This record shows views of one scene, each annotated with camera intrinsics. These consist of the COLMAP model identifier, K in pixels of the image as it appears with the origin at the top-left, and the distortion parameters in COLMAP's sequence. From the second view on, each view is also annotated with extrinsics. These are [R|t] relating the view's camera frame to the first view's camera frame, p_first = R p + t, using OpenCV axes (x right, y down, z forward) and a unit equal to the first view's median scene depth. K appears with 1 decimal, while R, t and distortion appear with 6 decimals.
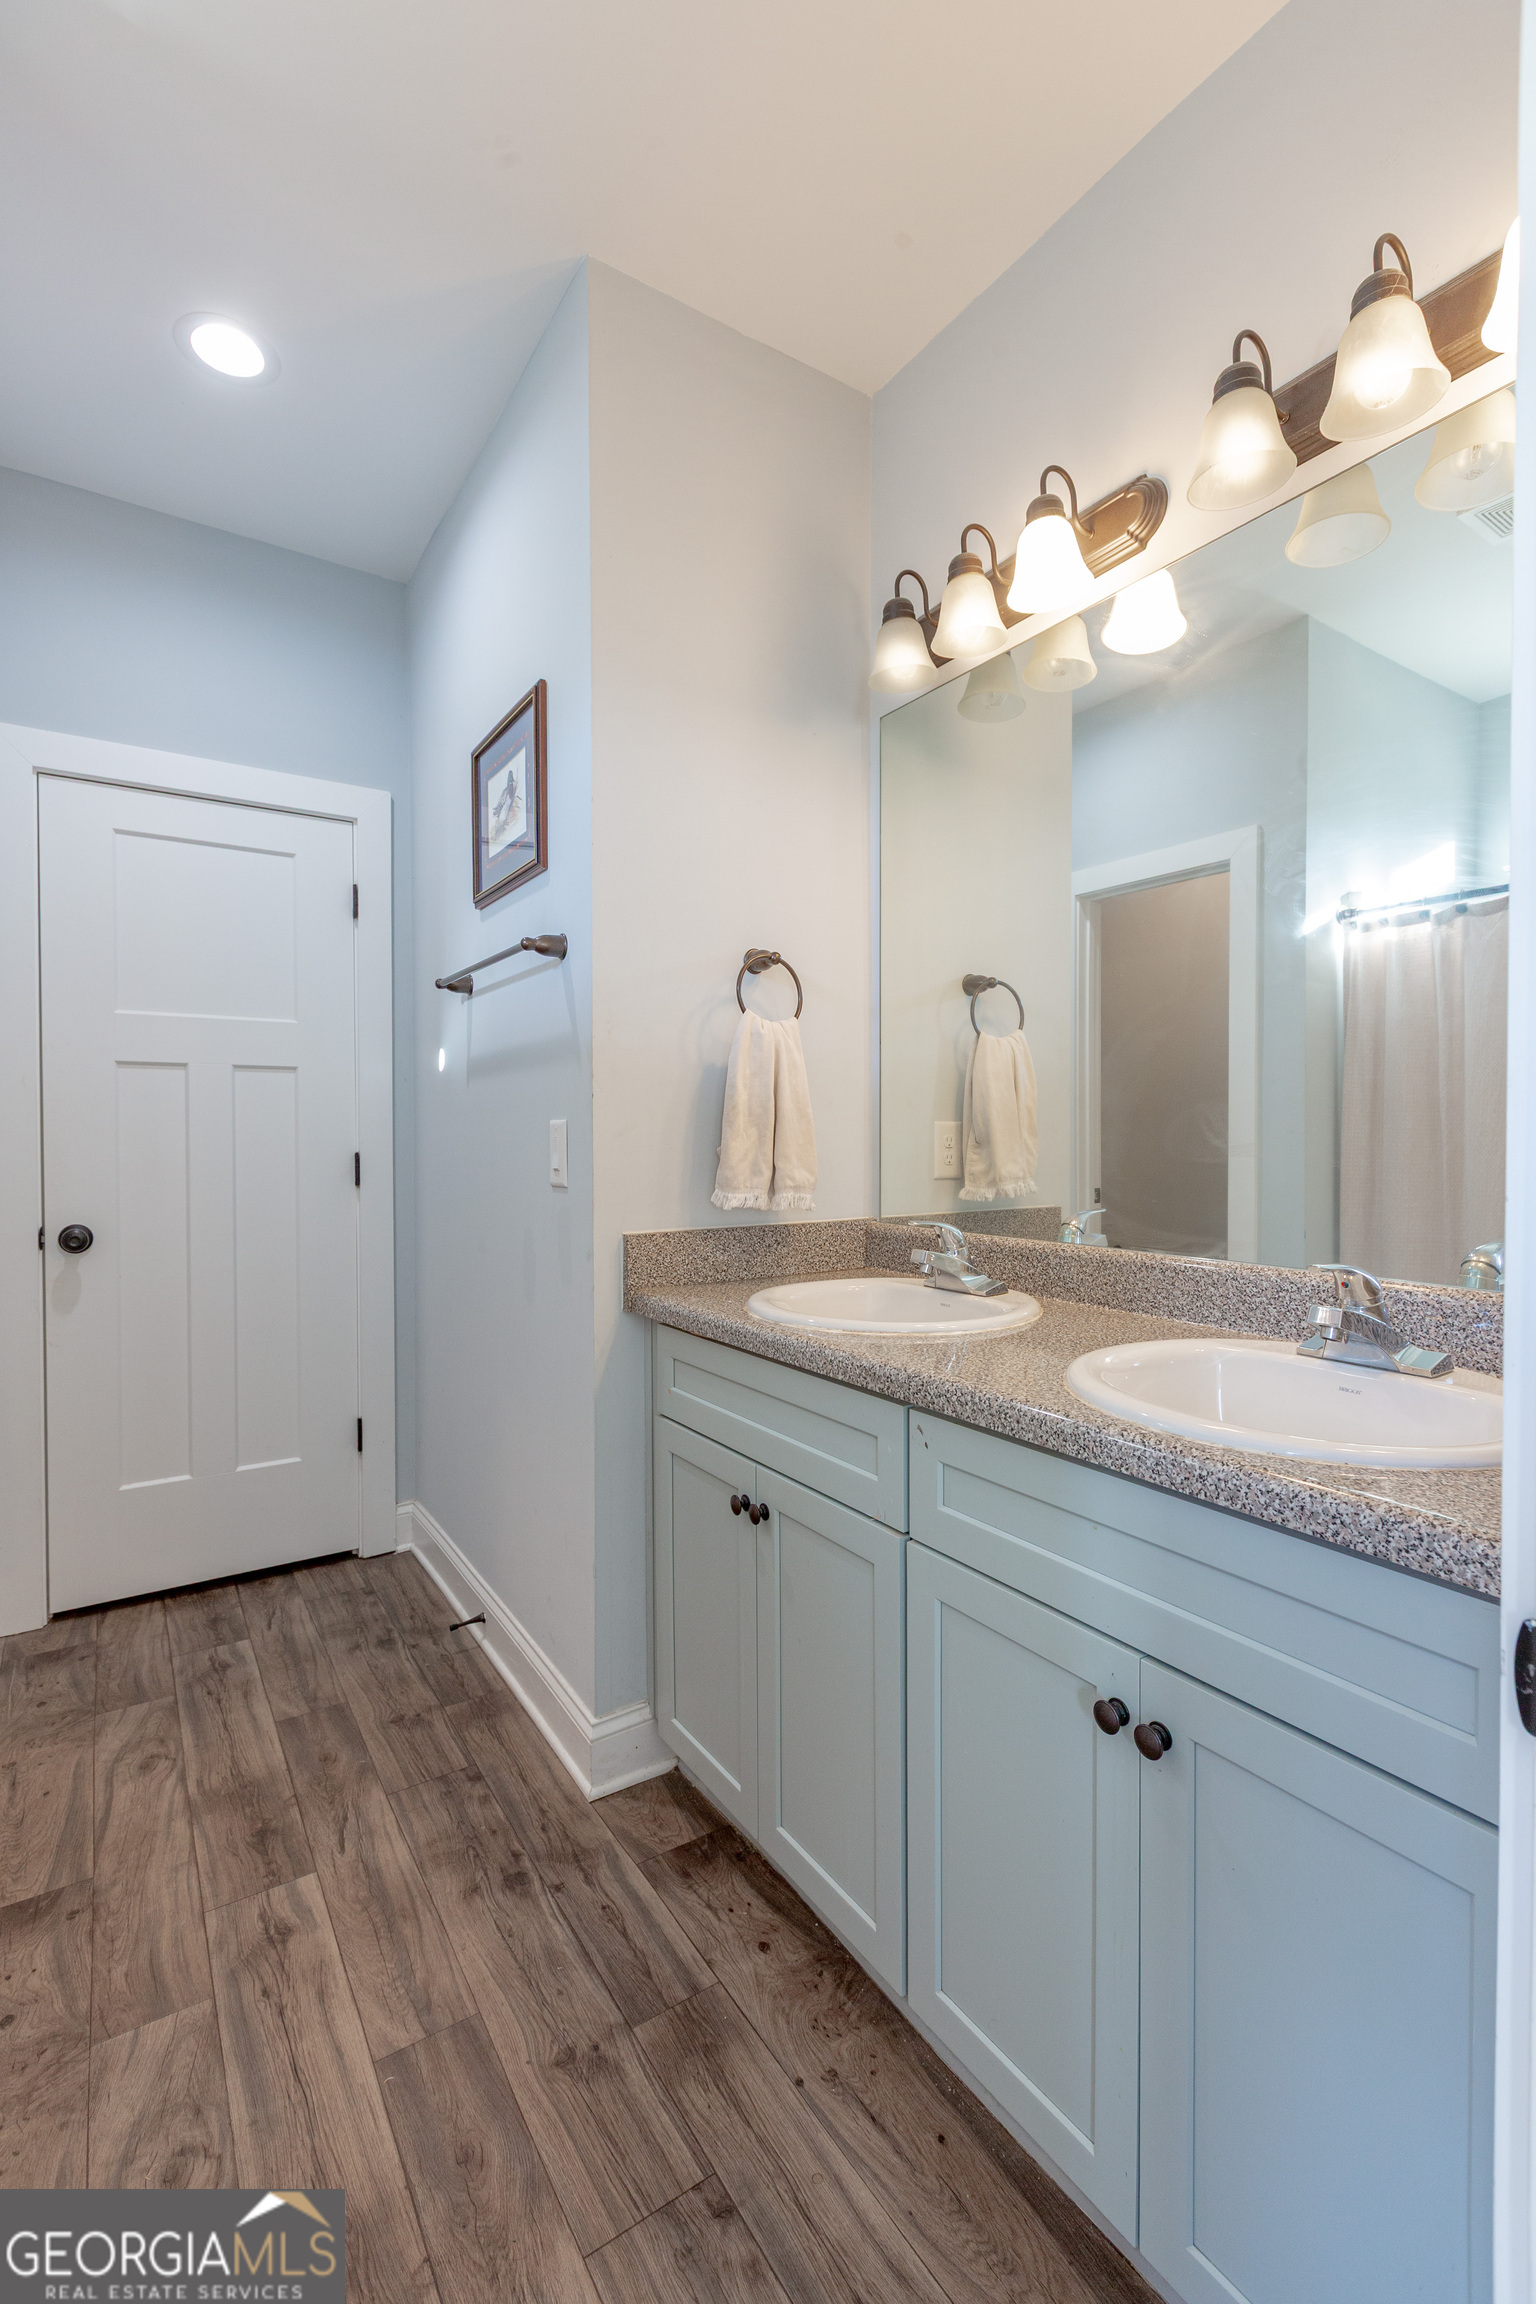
lens RADIAL K [[1032.8, 0, 785.8], [0, 1032.8, 1131.5], [0, 0, 1]] dist [0.000782, -0.001414]
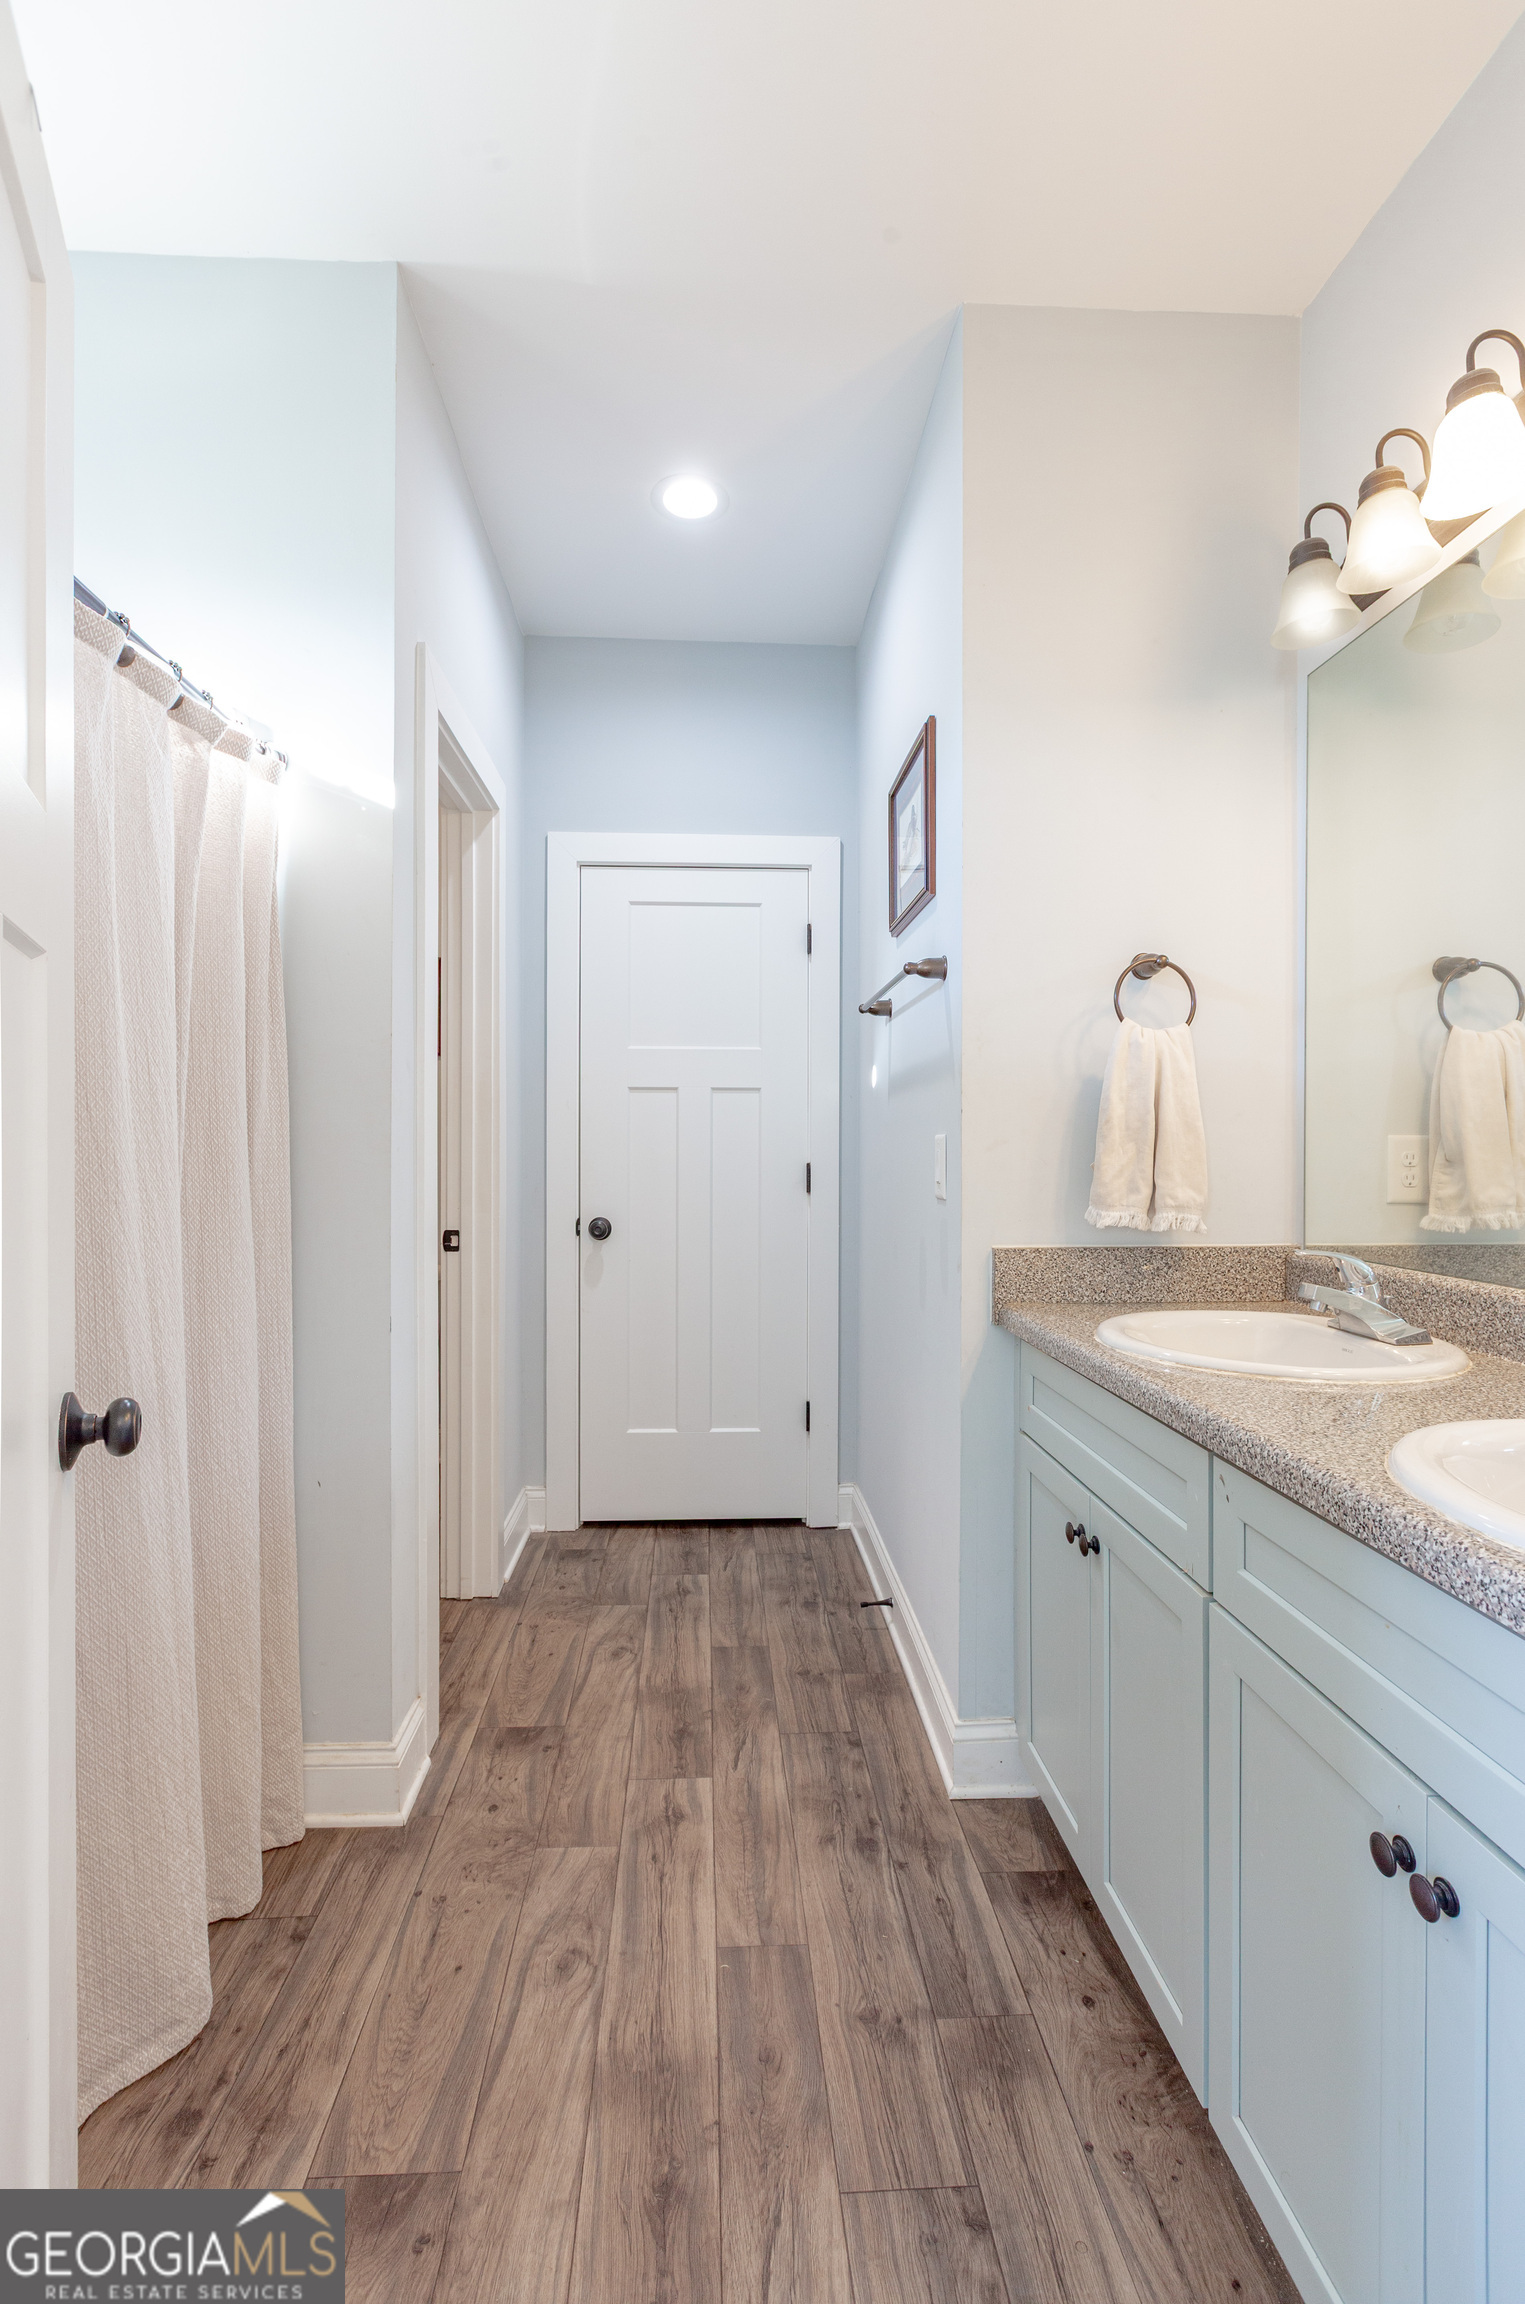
lens RADIAL K [[1032.8, 0, 742.7], [0, 1032.8, 1129.0], [0, 0, 1]] dist [0.000782, -0.001414]
pose [[0.855109, -0.004253, -0.518430, 0.159298], [-0.002637, 0.999918, -0.012552, -0.003287], [0.518441, 0.012100, 0.855028, 0.006666]]
